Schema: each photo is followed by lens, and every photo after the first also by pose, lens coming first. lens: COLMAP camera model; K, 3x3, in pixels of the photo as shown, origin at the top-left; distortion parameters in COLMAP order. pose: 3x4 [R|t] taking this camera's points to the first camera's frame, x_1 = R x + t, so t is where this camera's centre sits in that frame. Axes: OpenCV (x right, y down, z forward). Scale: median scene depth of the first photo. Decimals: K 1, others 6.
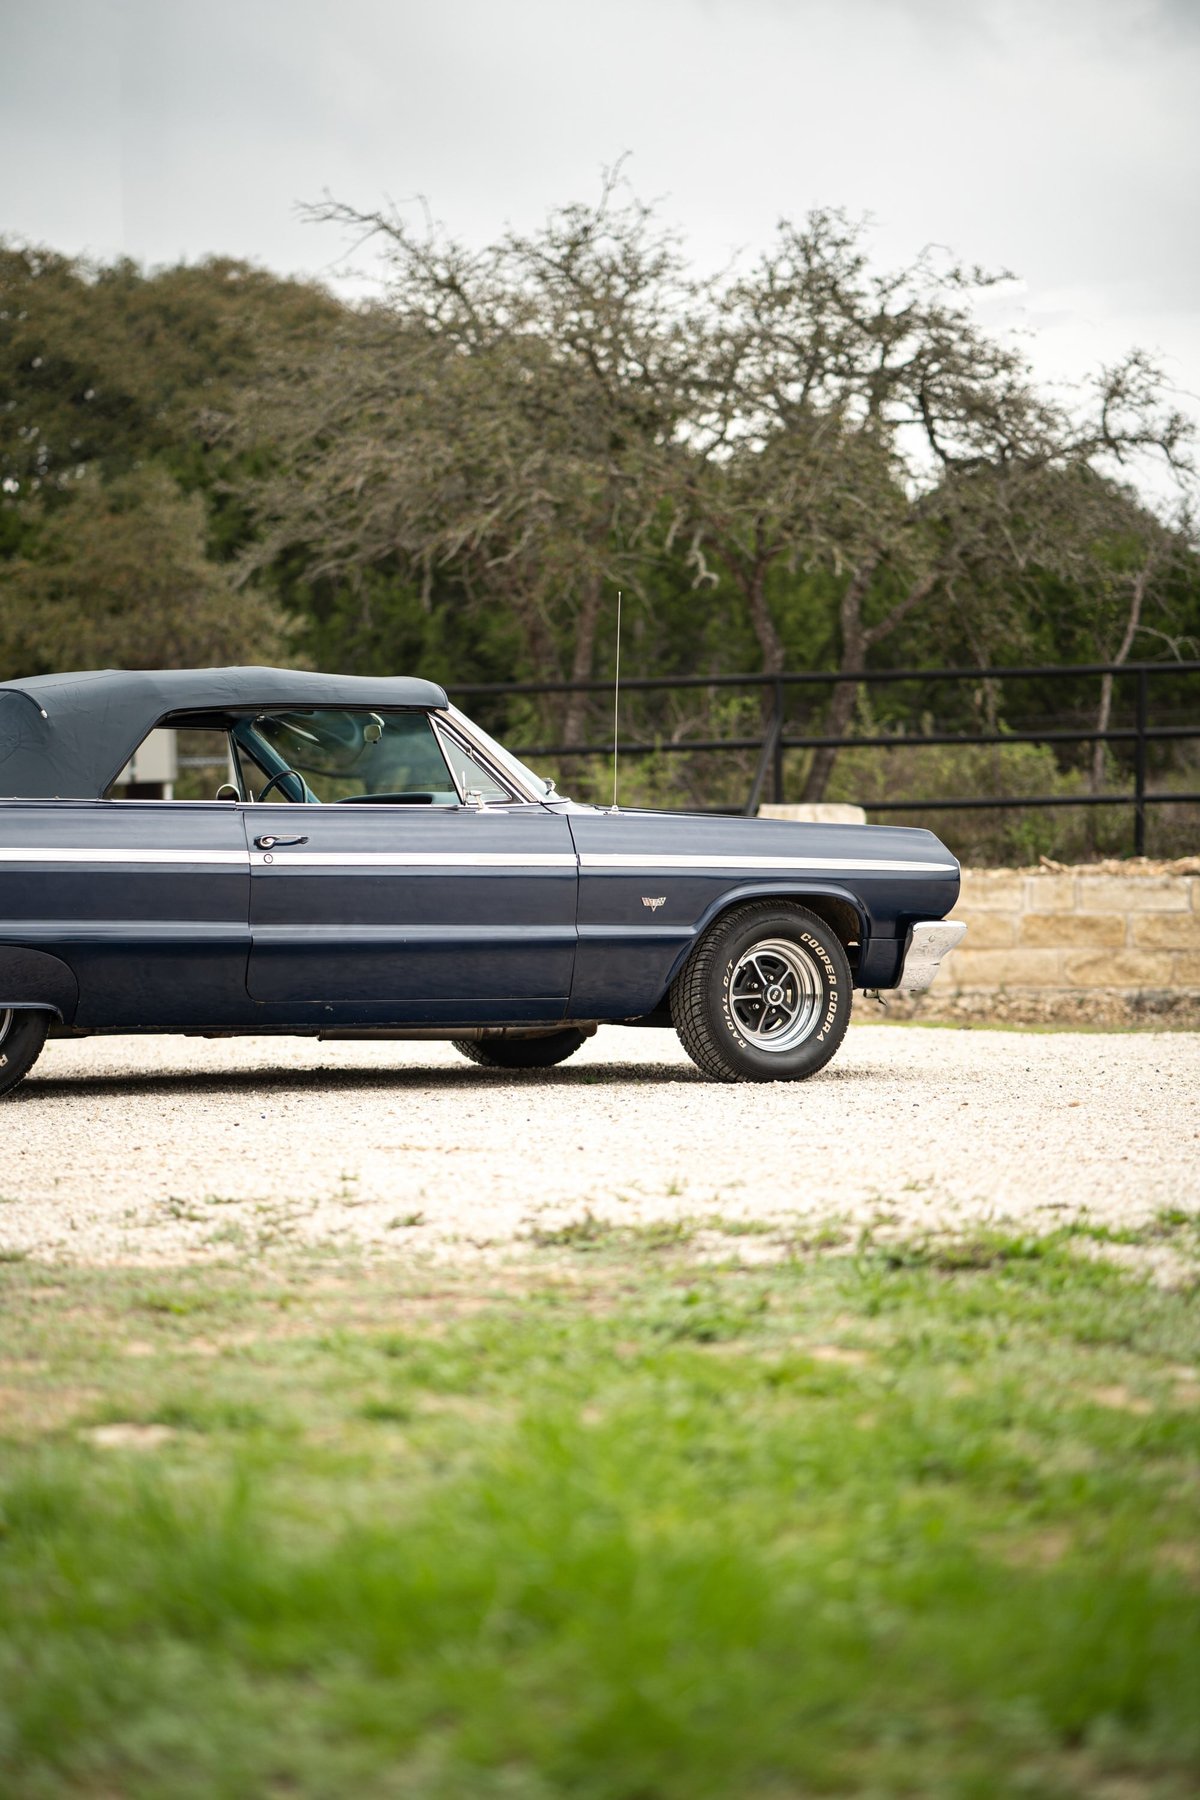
lens RADIAL K [[4426.1, 0, 569.9], [0, 4426.1, 890.6], [0, 0, 1]] dist [0.561033, -1.490421]
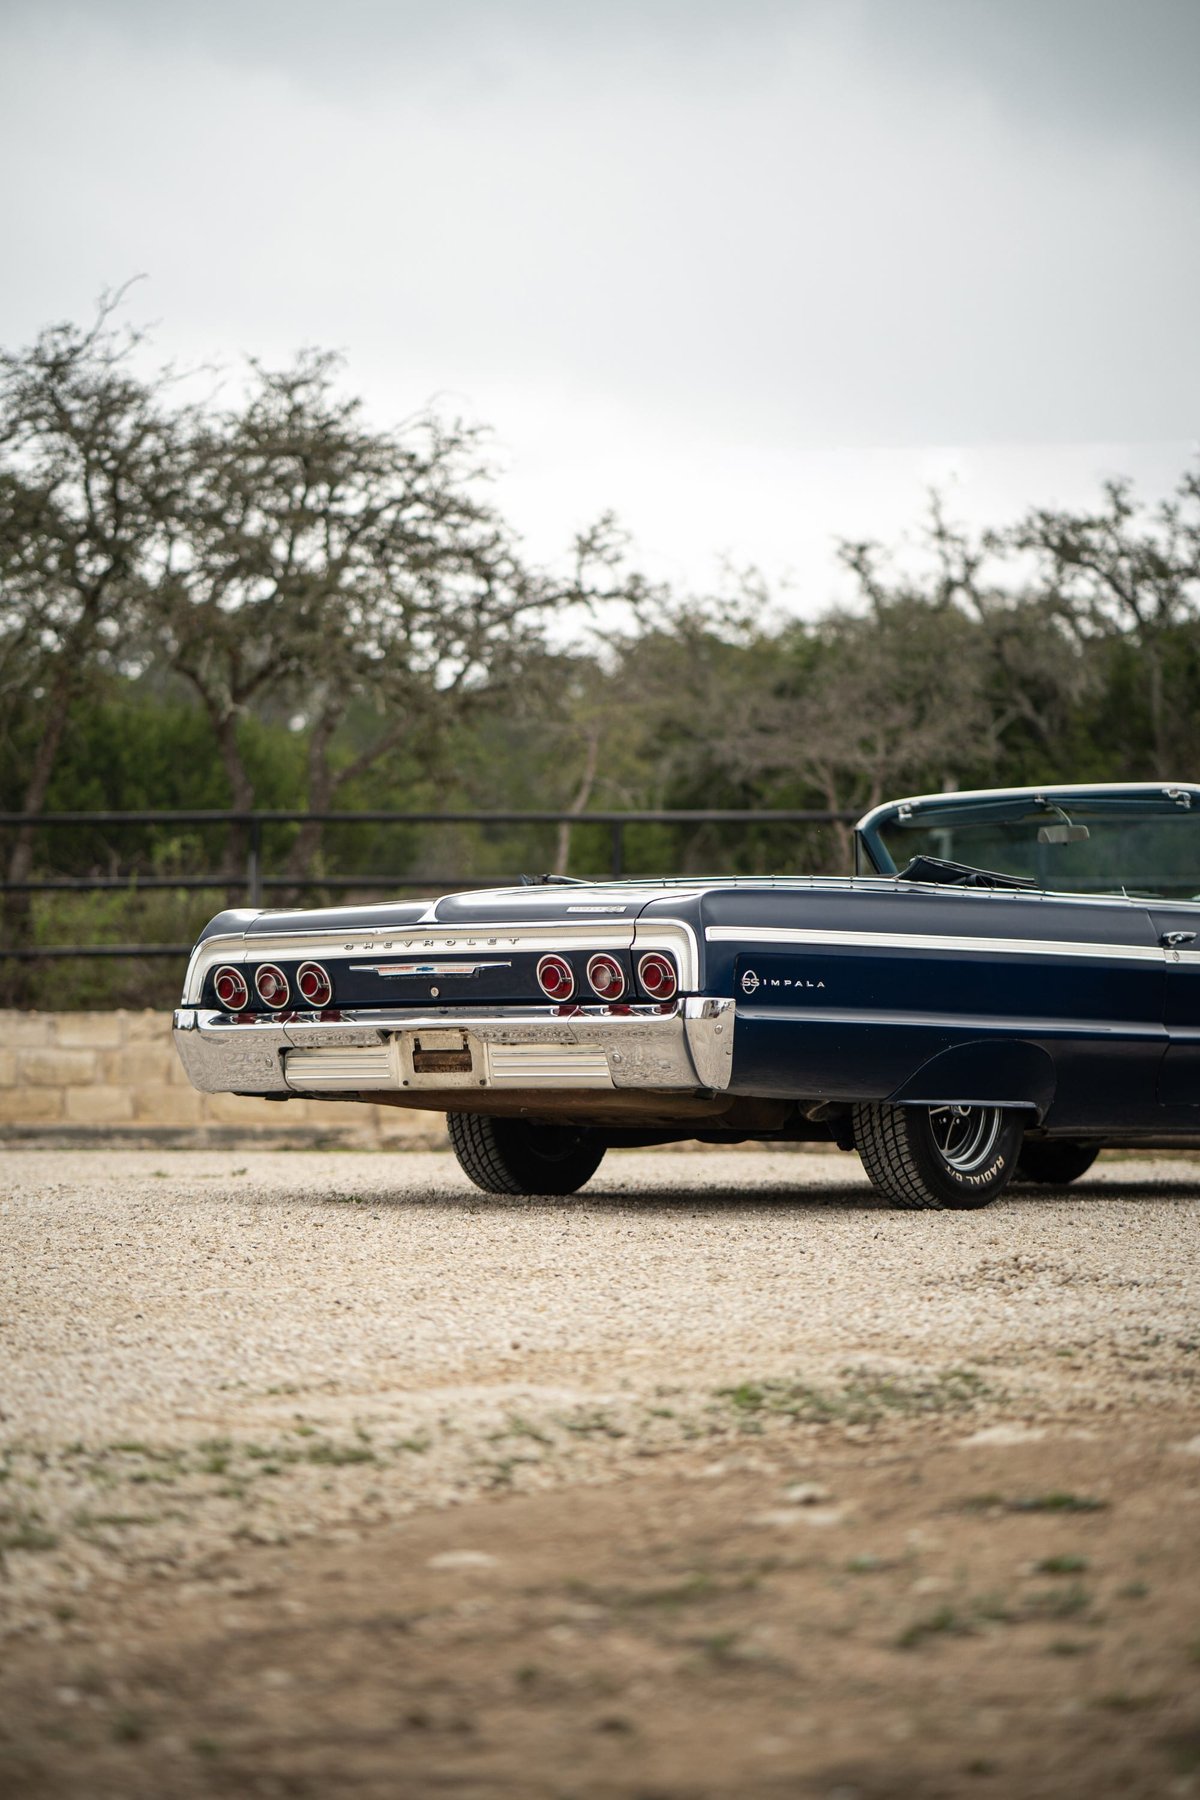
lens RADIAL K [[4383.9, 0, 574.6], [0, 4383.9, 896.1], [0, 0, 1]] dist [0.570135, -1.467488]
pose [[0.923891, 0.018050, 0.382229, -0.267608], [-0.002851, 0.999184, -0.040293, 0.009114], [-0.382644, 0.036137, 0.923189, 0.074904]]
